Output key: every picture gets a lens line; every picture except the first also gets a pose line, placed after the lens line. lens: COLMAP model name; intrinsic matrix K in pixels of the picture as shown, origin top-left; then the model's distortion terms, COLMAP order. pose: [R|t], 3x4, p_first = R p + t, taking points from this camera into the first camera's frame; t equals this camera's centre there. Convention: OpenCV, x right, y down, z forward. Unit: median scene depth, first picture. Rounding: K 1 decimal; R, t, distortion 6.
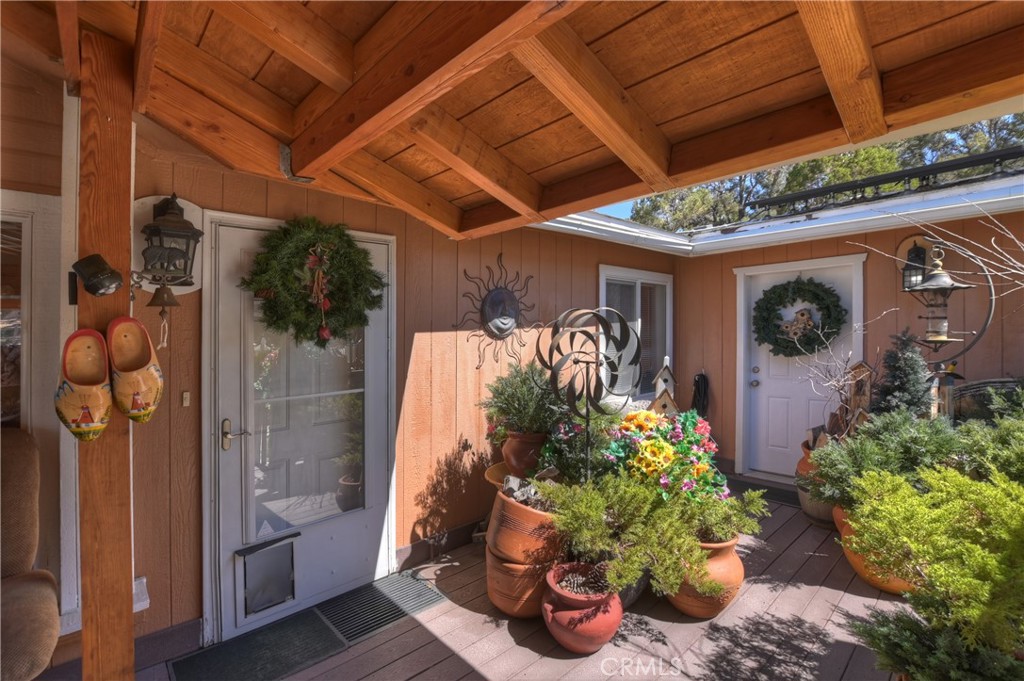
lens RADIAL K [[460.1, 0, 510.9], [0, 460.1, 338.9], [0, 0, 1]] dist [0.005861, -0.002081]
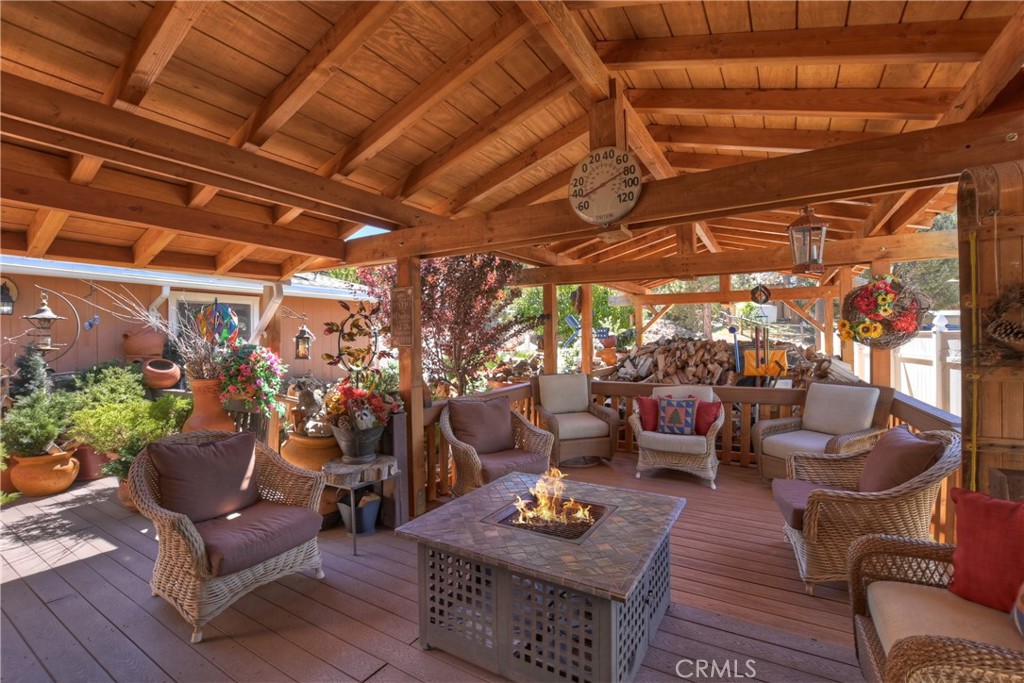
lens RADIAL K [[460.1, 0, 512.6], [0, 460.1, 346.6], [0, 0, 1]] dist [0.005861, -0.002081]
pose [[-0.240383, 0.001504, 0.970677, -1.112123], [0.021828, 0.999754, 0.003856, 0.025386], [-0.970433, 0.022115, -0.240357, -0.237322]]
